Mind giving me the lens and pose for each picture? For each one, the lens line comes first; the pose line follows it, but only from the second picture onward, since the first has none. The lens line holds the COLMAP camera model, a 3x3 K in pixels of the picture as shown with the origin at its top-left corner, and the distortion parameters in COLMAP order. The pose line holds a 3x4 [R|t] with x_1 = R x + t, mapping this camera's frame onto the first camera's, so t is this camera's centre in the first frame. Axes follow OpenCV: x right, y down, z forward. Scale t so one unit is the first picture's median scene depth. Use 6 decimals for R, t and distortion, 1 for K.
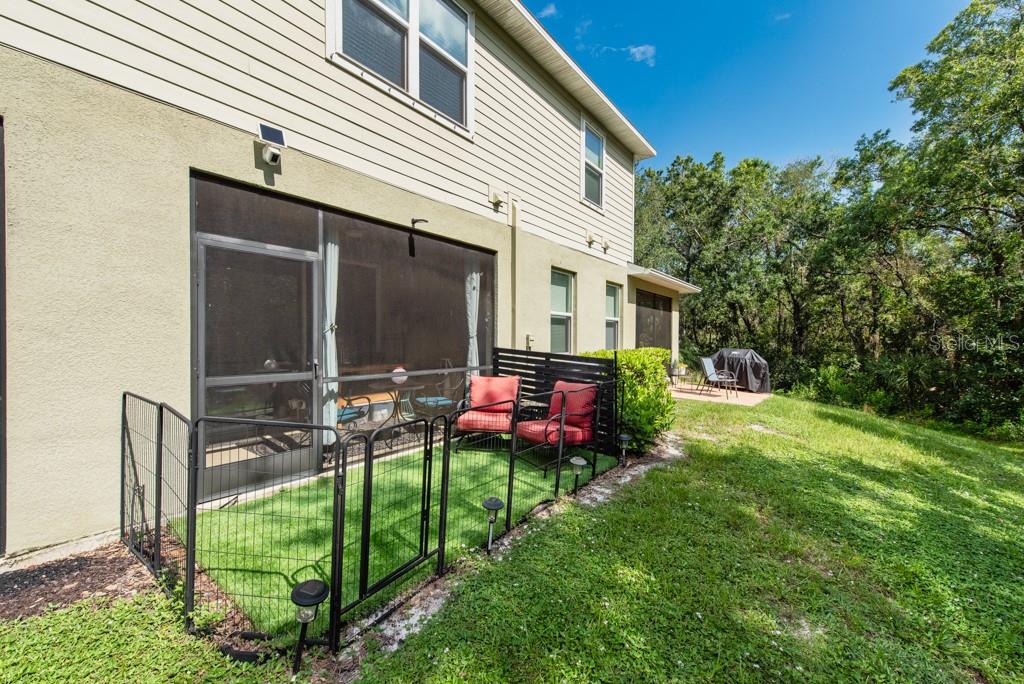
lens RADIAL K [[395.1, 0, 514.7], [0, 395.1, 341.4], [0, 0, 1]] dist [-0.001089, -0.000320]
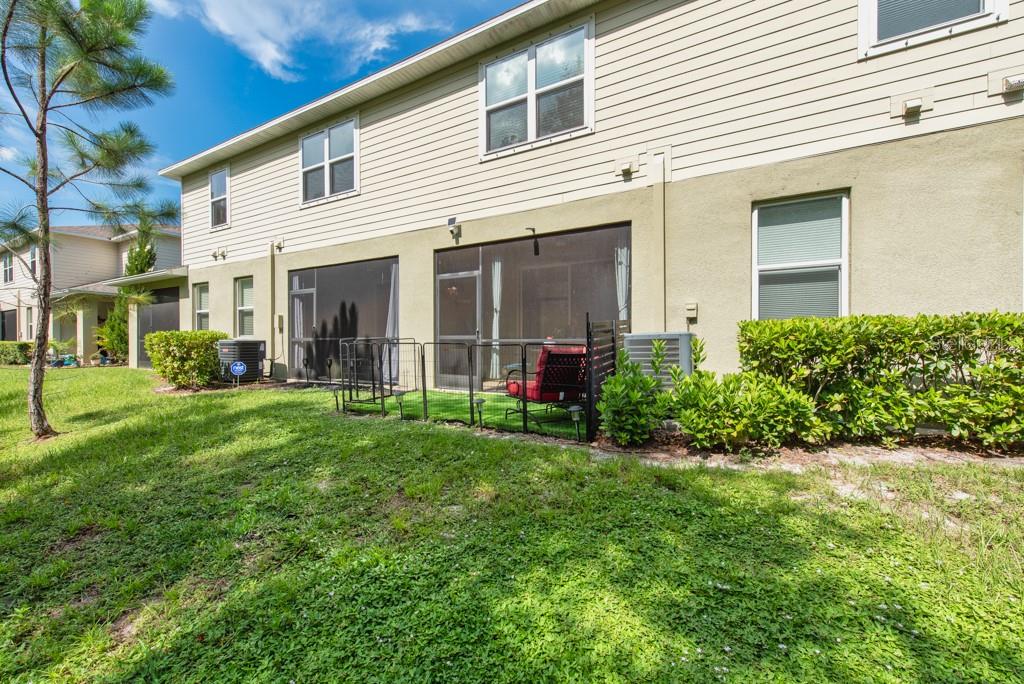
lens RADIAL K [[395.1, 0, 514.7], [0, 395.1, 341.4], [0, 0, 1]] dist [-0.001089, -0.000320]
pose [[0.164788, -0.003548, -0.986323, 1.005385], [0.002697, 0.999991, -0.003147, 0.084378], [0.986325, -0.002141, 0.164796, 0.643740]]
